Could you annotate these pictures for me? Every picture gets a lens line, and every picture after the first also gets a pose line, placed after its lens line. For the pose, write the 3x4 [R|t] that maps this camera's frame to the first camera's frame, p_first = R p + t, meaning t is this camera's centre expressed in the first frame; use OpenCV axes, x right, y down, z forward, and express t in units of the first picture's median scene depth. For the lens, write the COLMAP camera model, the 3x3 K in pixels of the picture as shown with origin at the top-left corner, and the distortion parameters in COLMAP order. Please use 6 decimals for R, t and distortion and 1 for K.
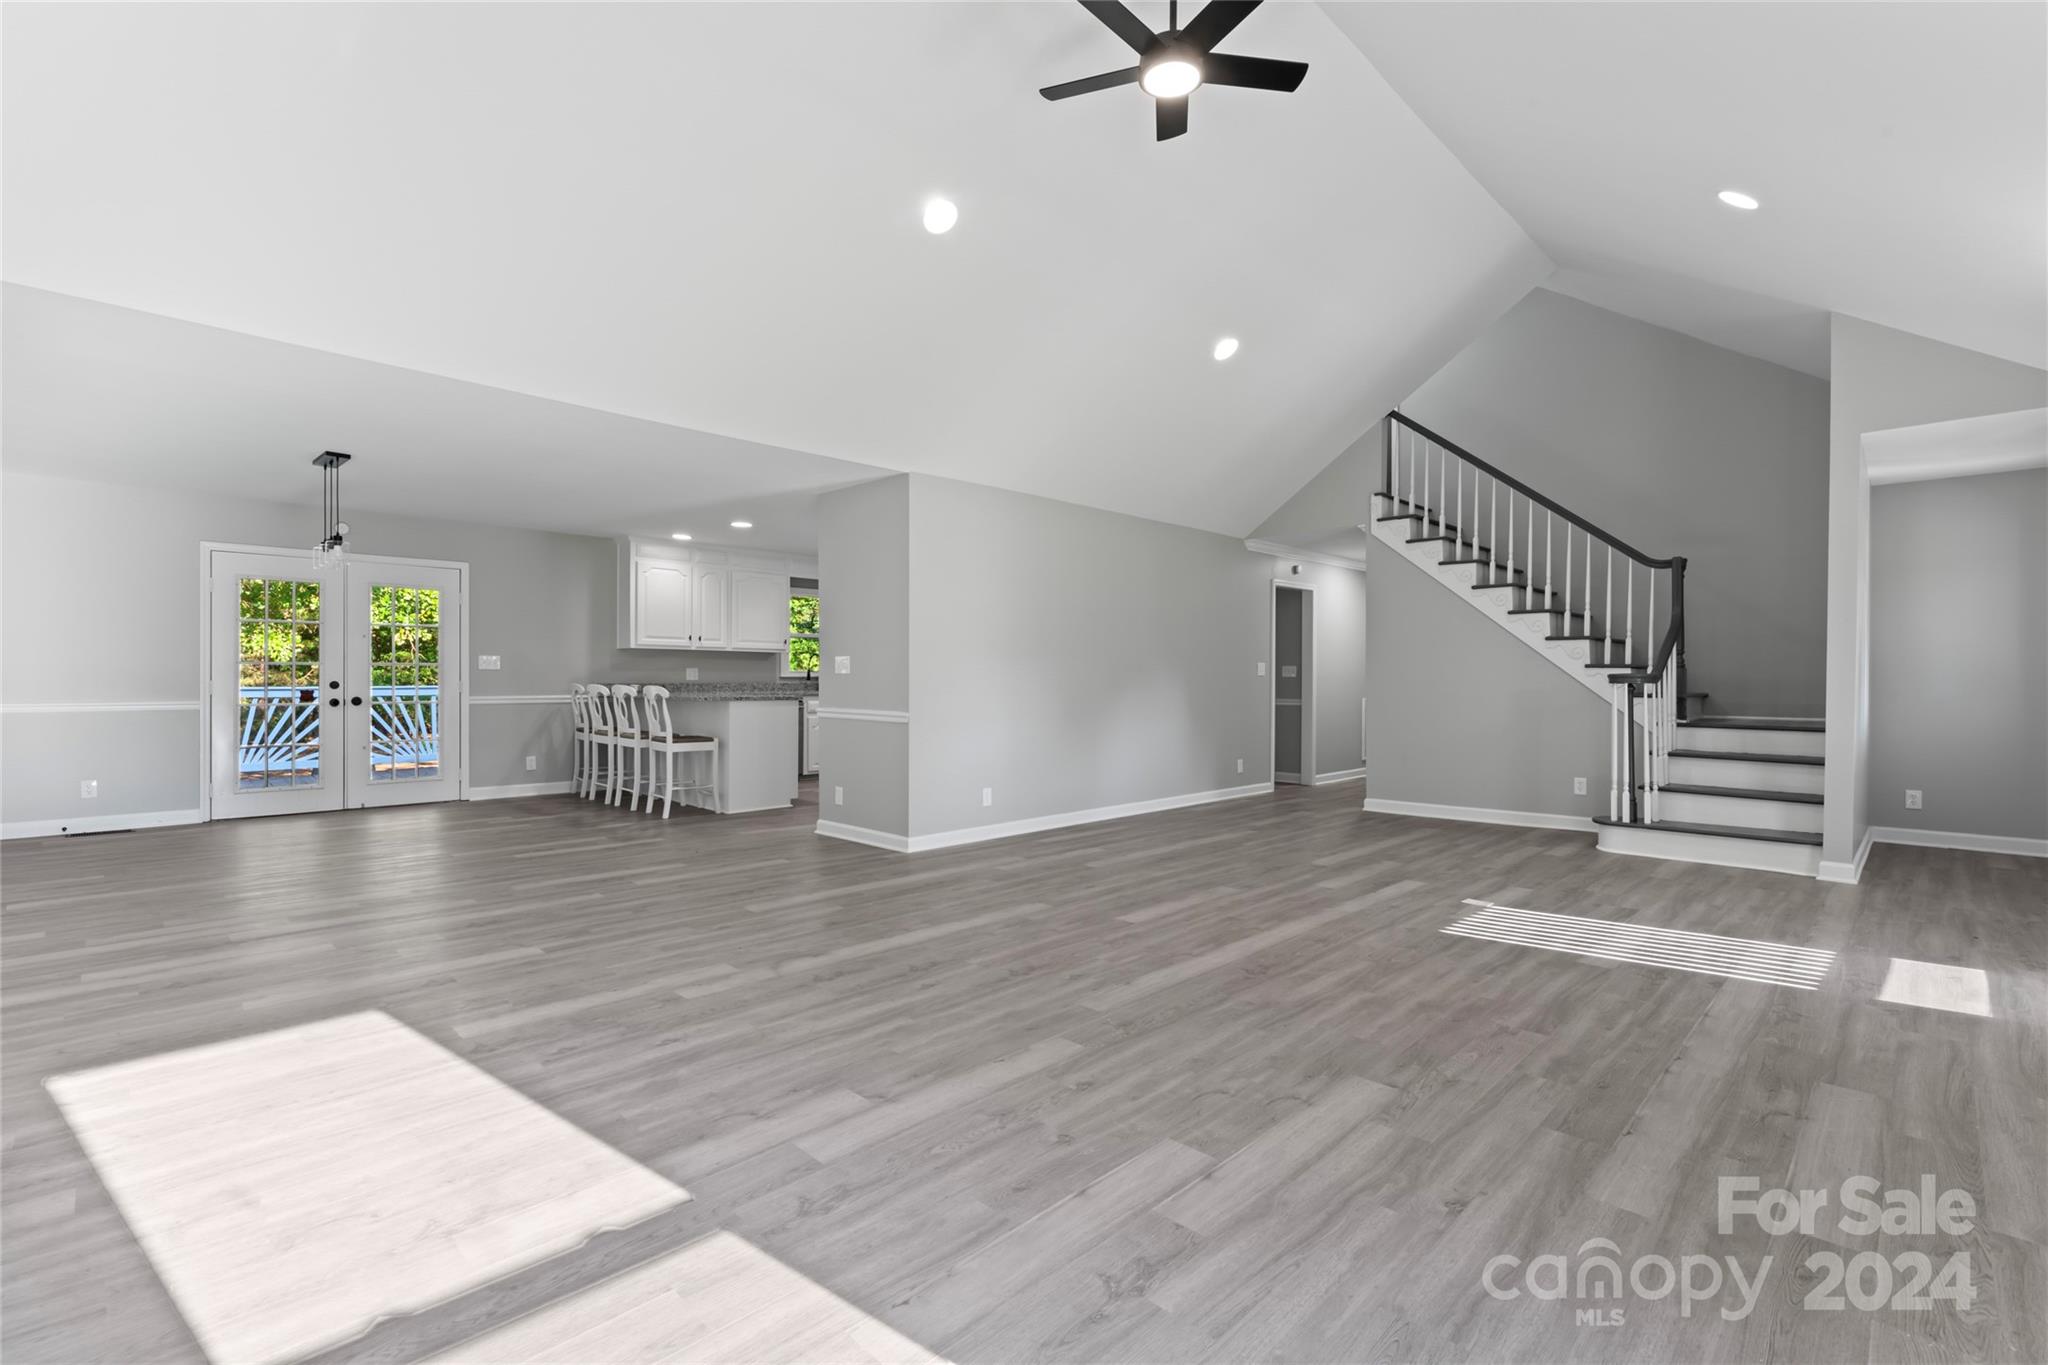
lens RADIAL K [[914.5, 0, 1008.8], [0, 914.5, 682.8], [0, 0, 1]] dist [-0.002793, 0.000977]
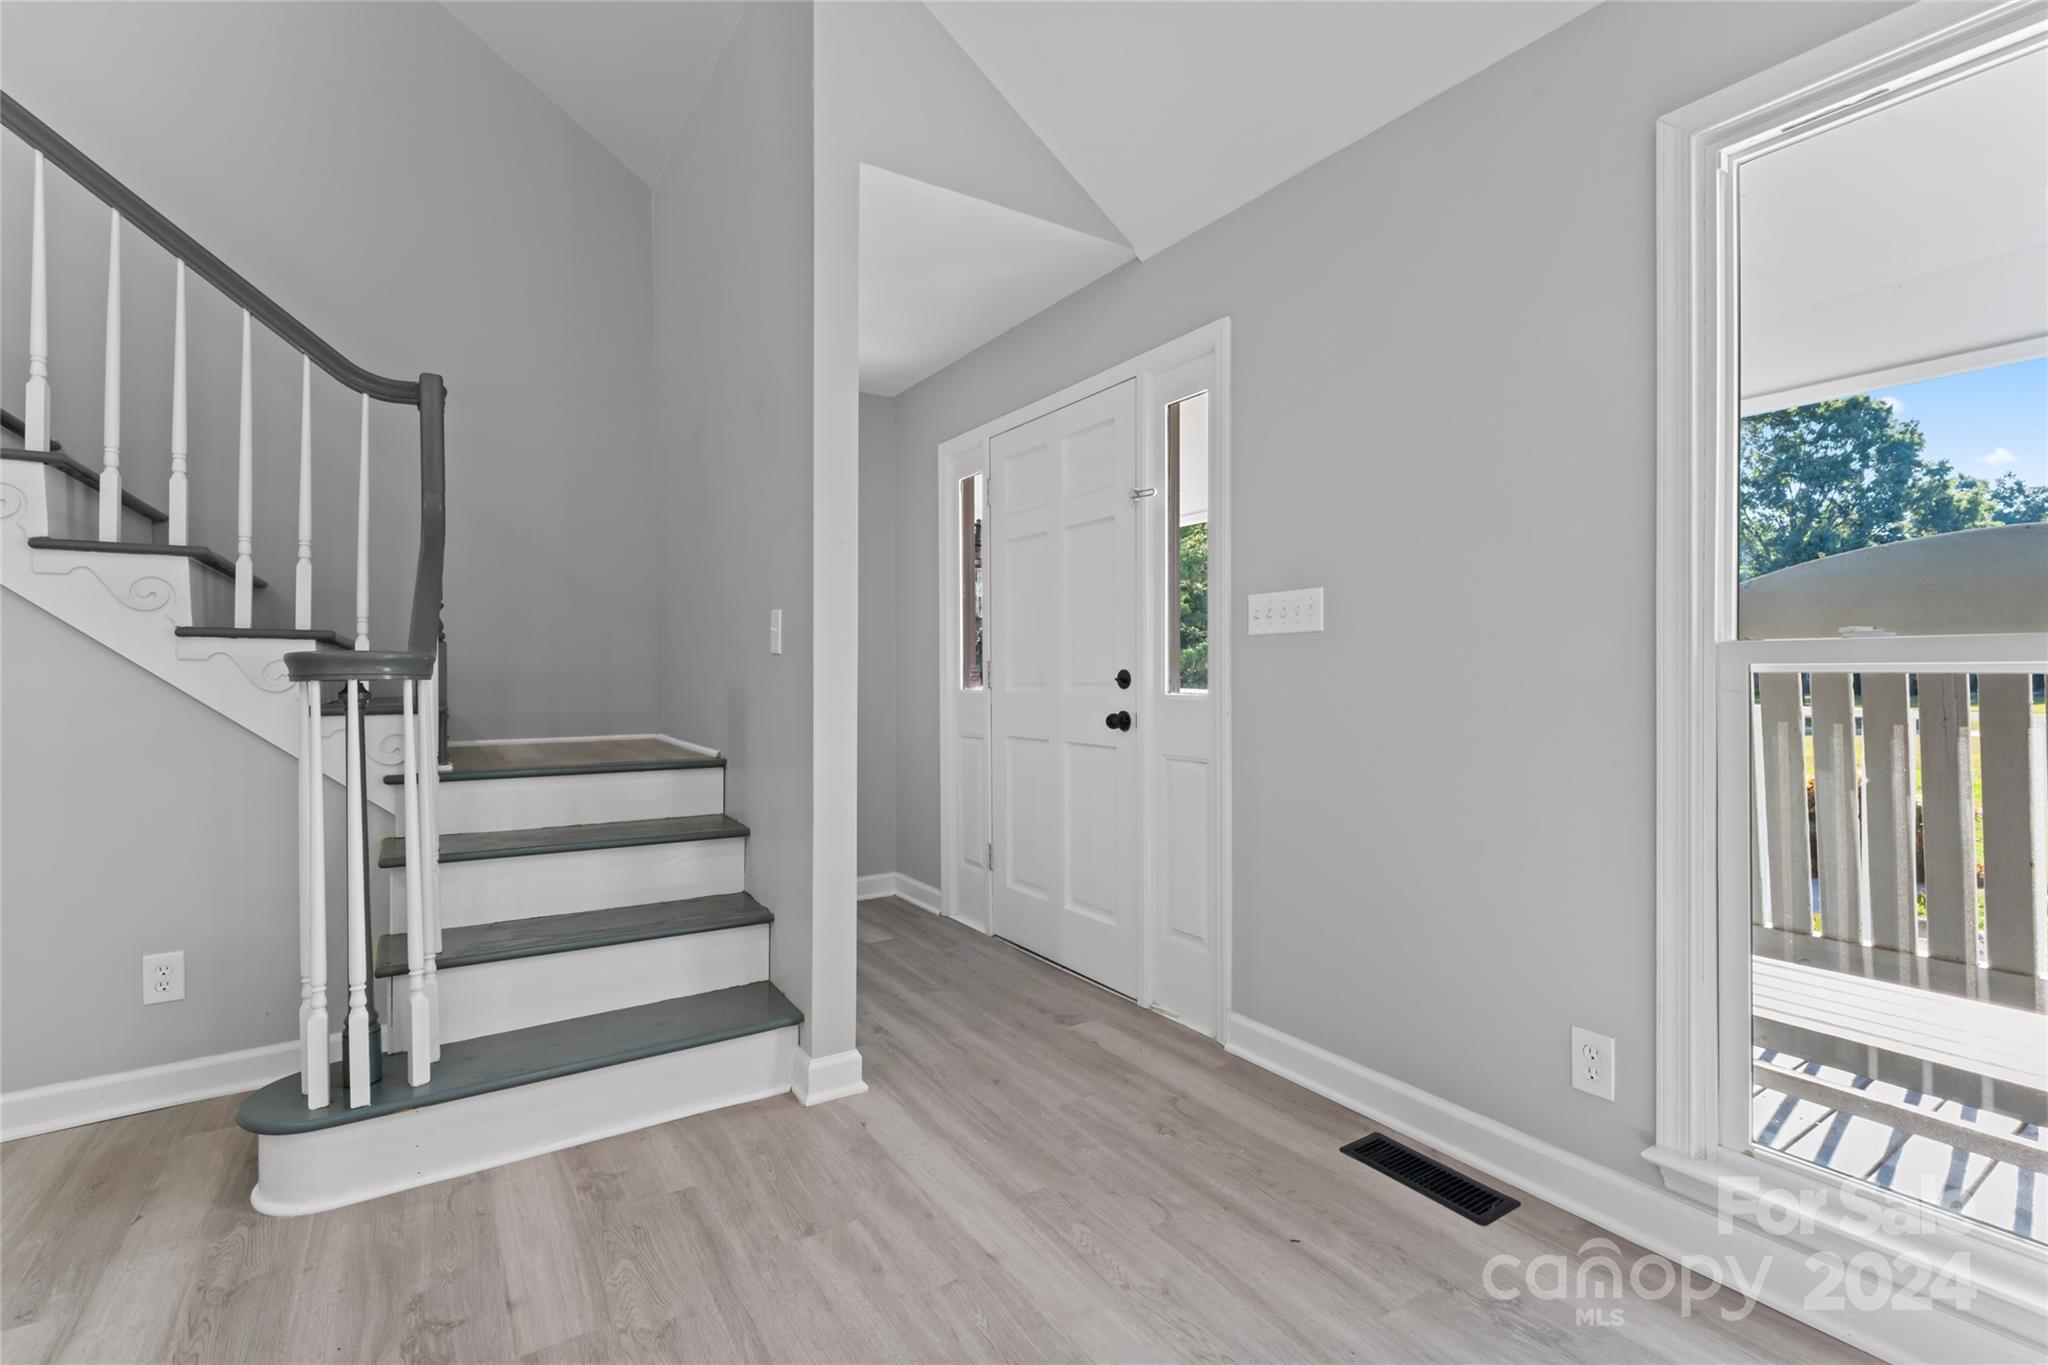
lens RADIAL K [[914.5, 0, 1024.4], [0, 914.5, 673.1], [0, 0, 1]] dist [-0.002793, 0.000977]
pose [[0.195682, -0.004216, 0.980658, 0.623904], [0.008844, 0.999958, 0.002534, -0.000548], [-0.980627, 0.008178, 0.195711, 1.088143]]
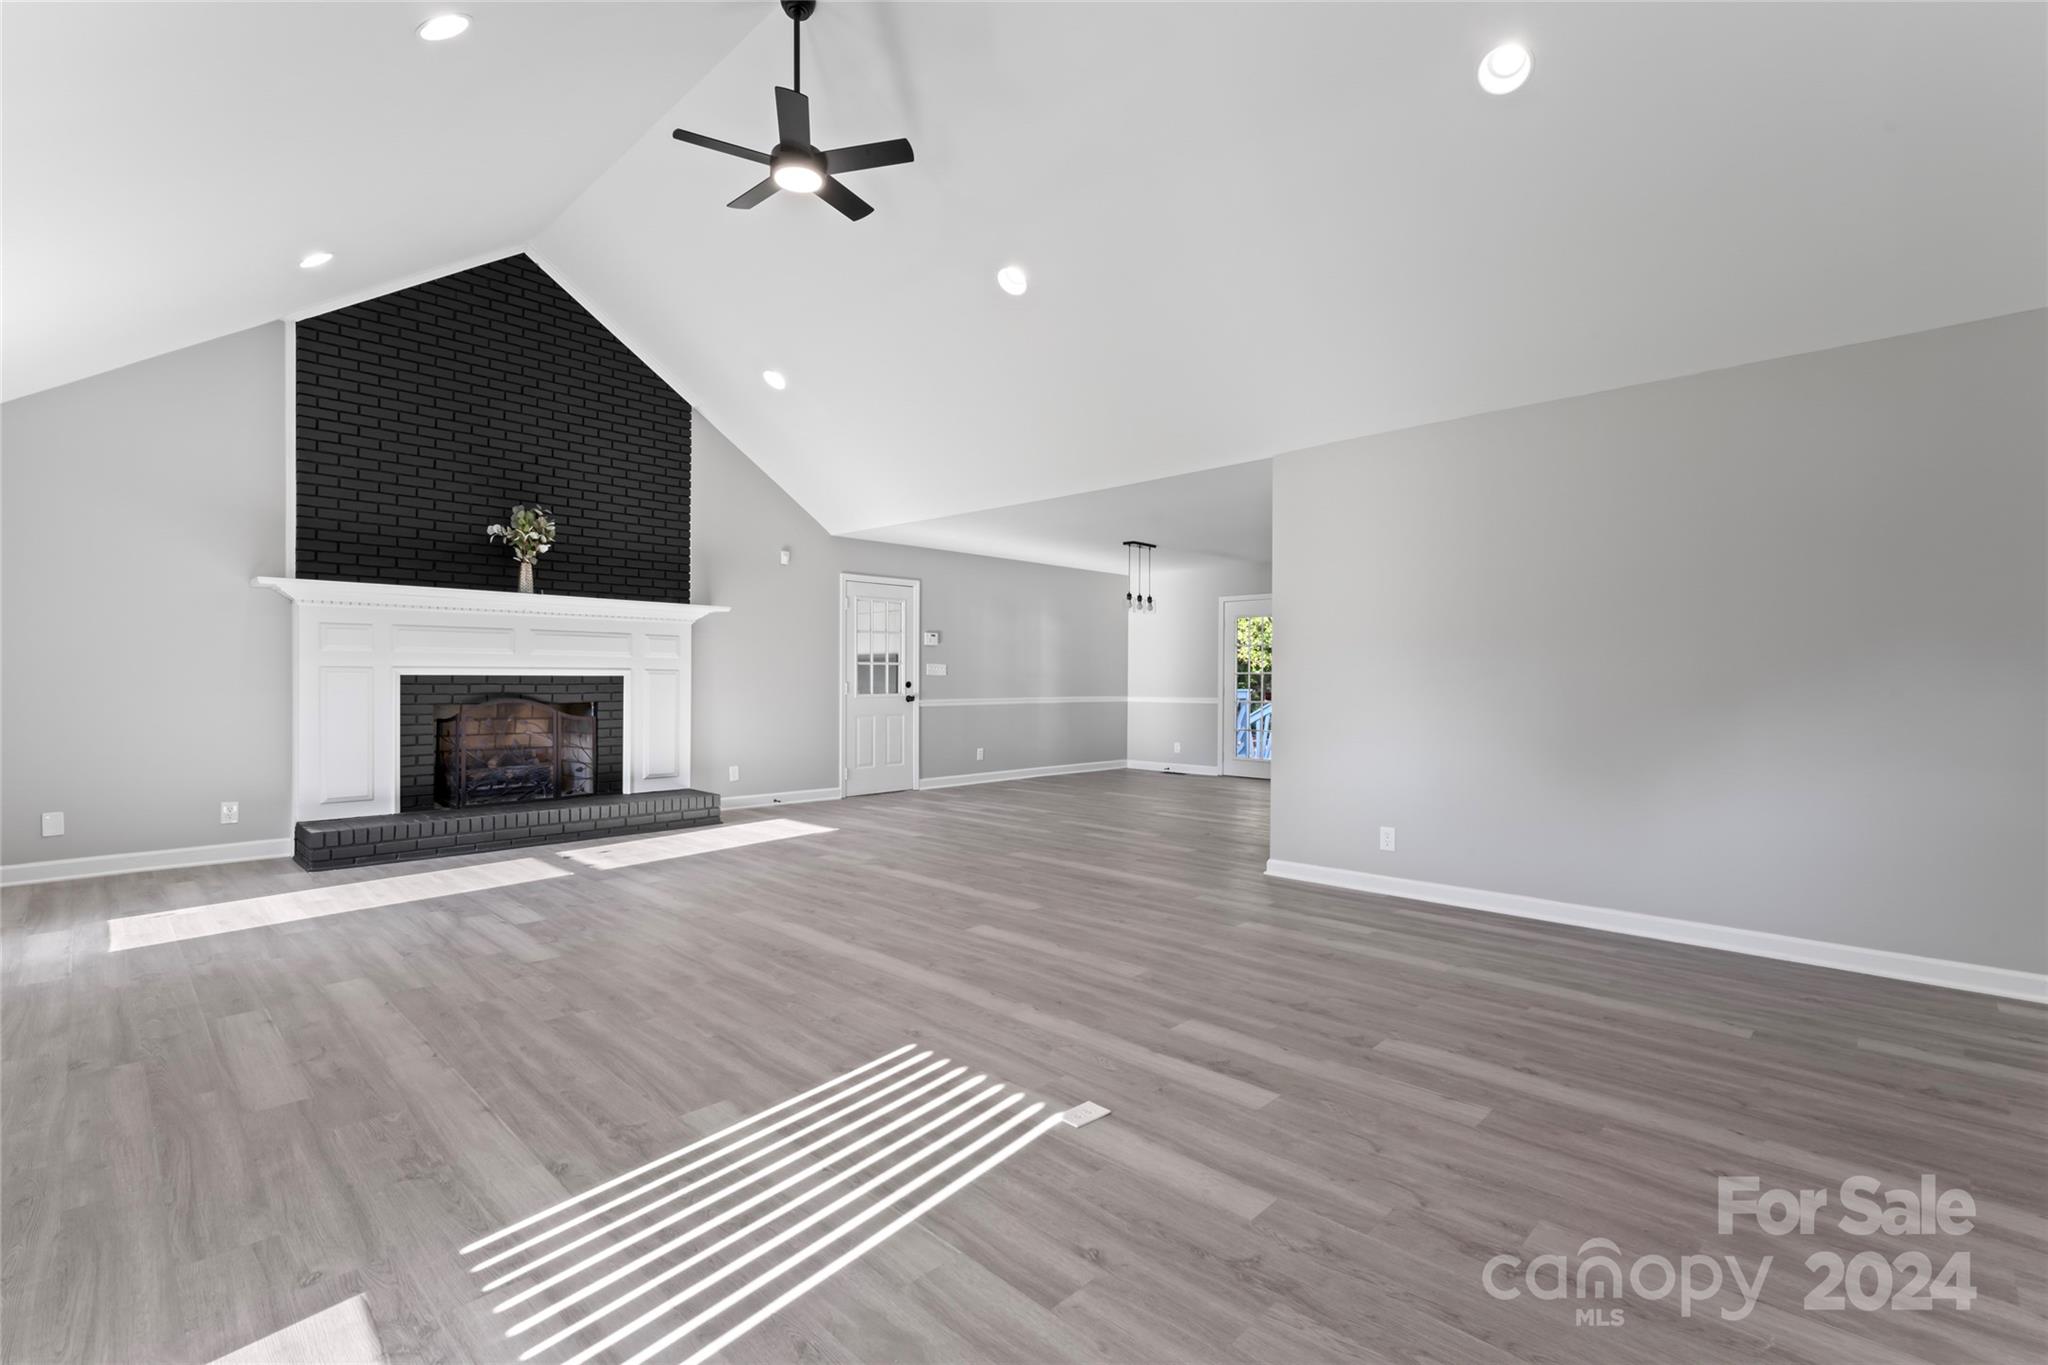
lens RADIAL K [[914.5, 0, 1023.5], [0, 914.5, 678.9], [0, 0, 1]] dist [-0.002793, 0.000977]
pose [[0.018605, -0.005688, -0.999811, 1.247630], [-0.008980, 0.999943, -0.005856, -0.002403], [0.999787, 0.009087, 0.018553, 1.156393]]
